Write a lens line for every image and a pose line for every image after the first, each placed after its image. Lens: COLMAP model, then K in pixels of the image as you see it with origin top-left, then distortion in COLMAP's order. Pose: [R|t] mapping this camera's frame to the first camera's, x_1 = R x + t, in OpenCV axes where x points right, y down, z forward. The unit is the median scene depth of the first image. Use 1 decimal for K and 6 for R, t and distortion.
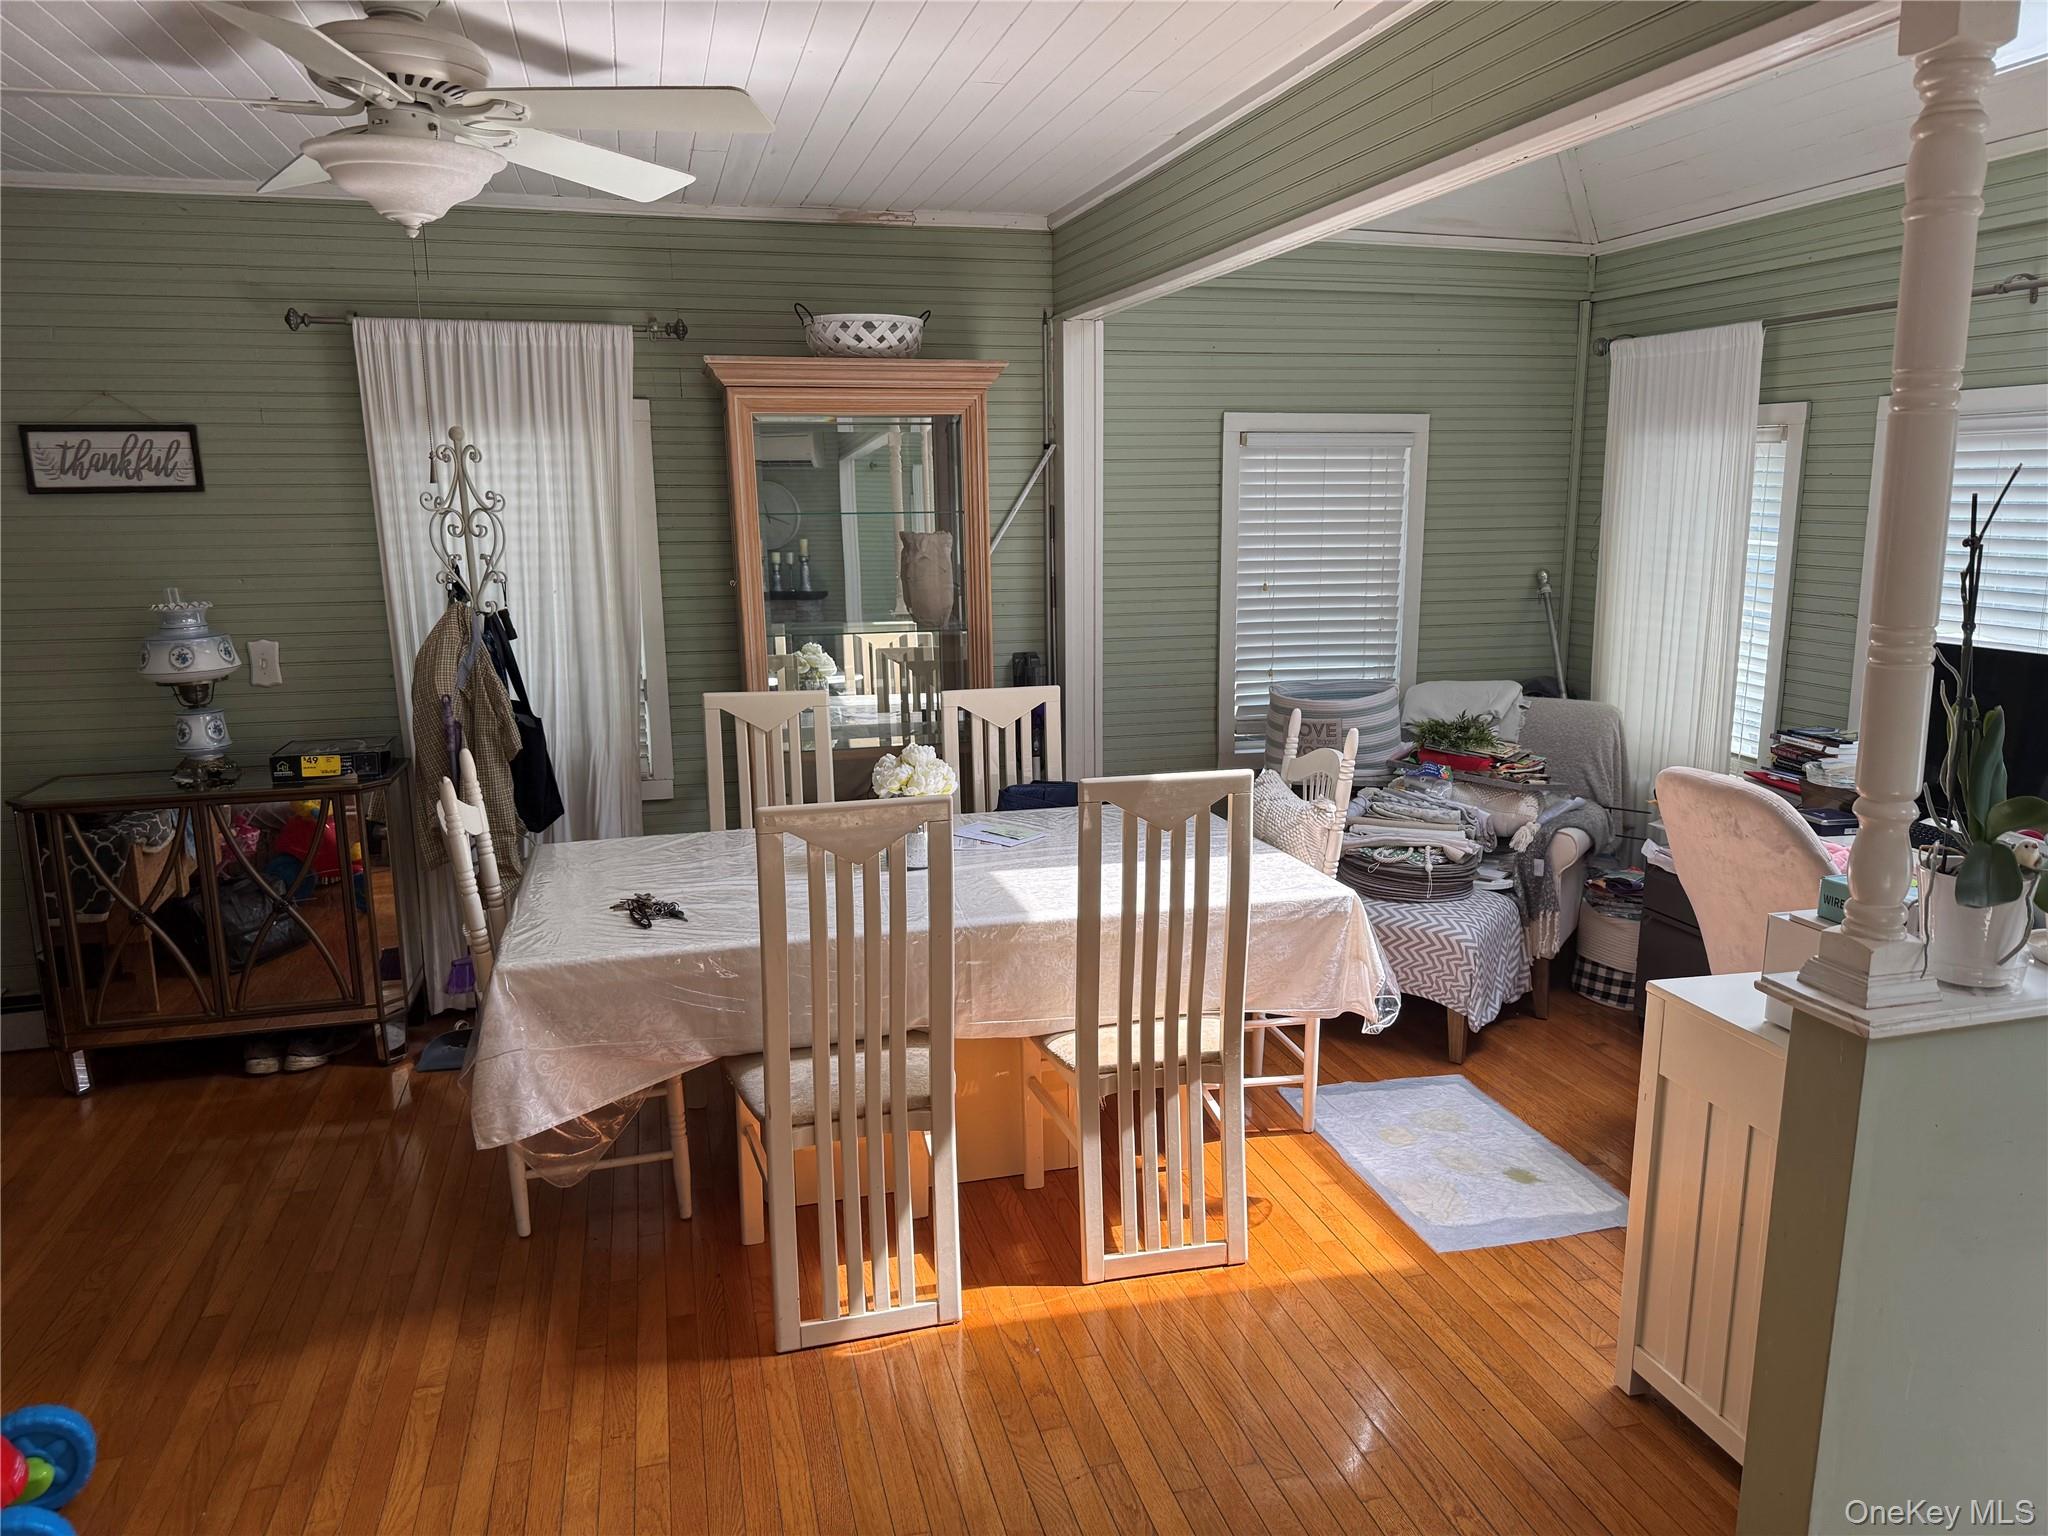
lens RADIAL K [[1431.9, 0, 1021.9], [0, 1431.9, 763.7], [0, 0, 1]] dist [0.001504, -0.001593]
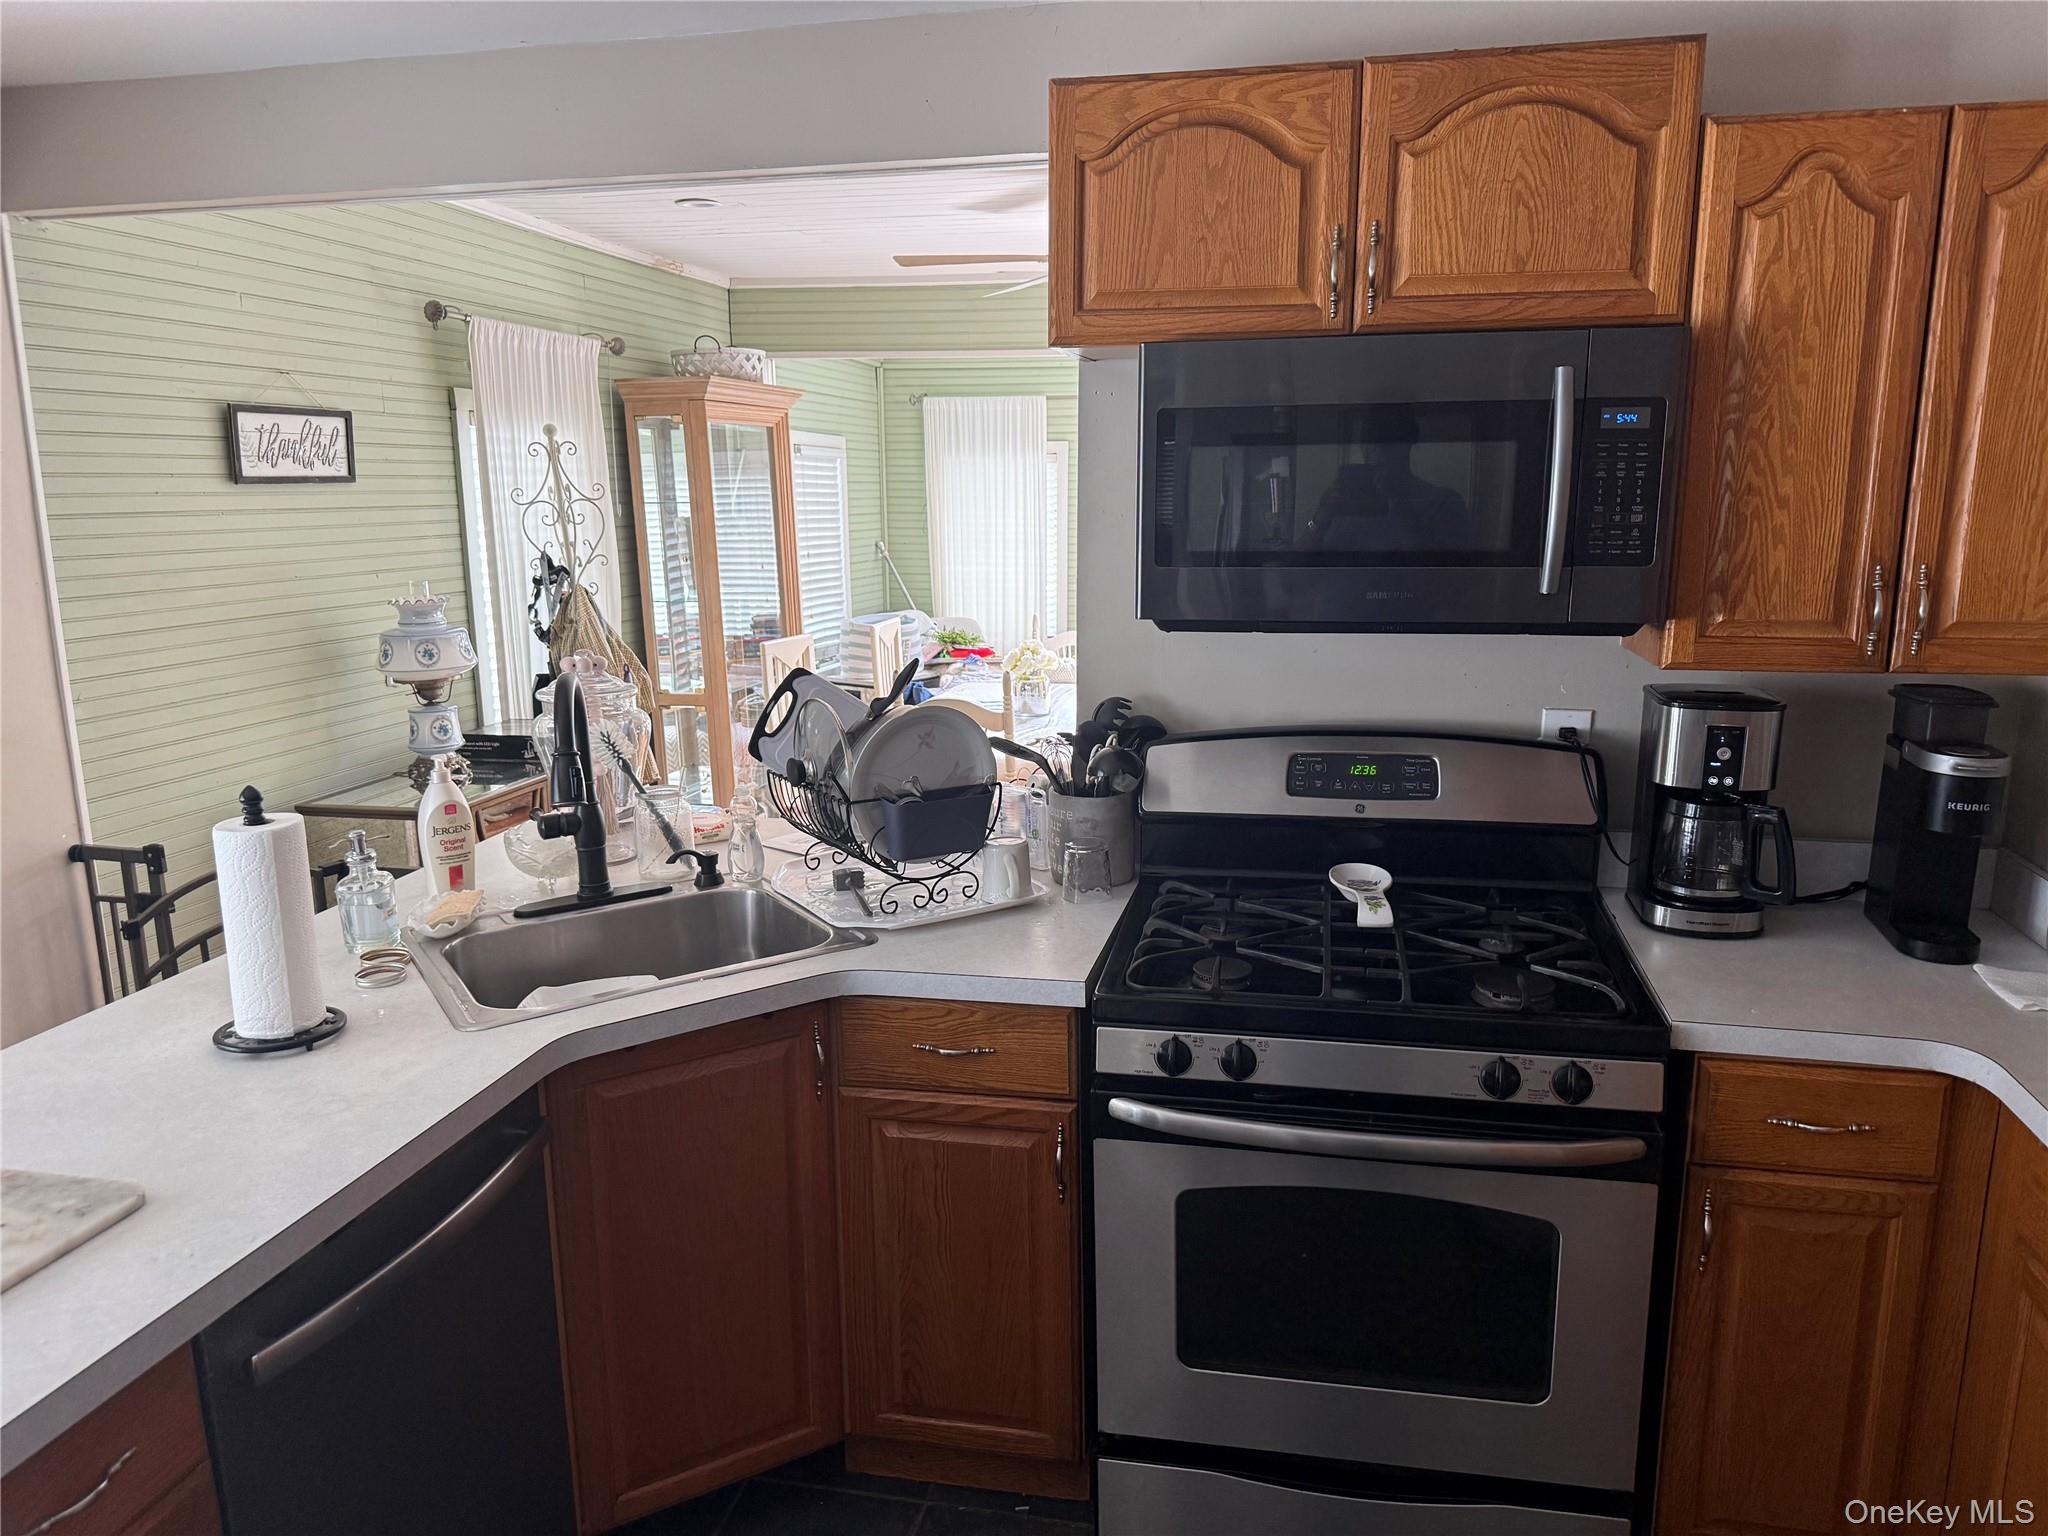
lens RADIAL K [[1431.9, 0, 1028.5], [0, 1431.9, 775.0], [0, 0, 1]] dist [0.001504, -0.001593]
pose [[0.457692, -0.173317, 0.872055, -1.230792], [0.177561, 0.978877, 0.101356, -0.020038], [-0.871201, 0.108453, 0.478798, 0.191747]]
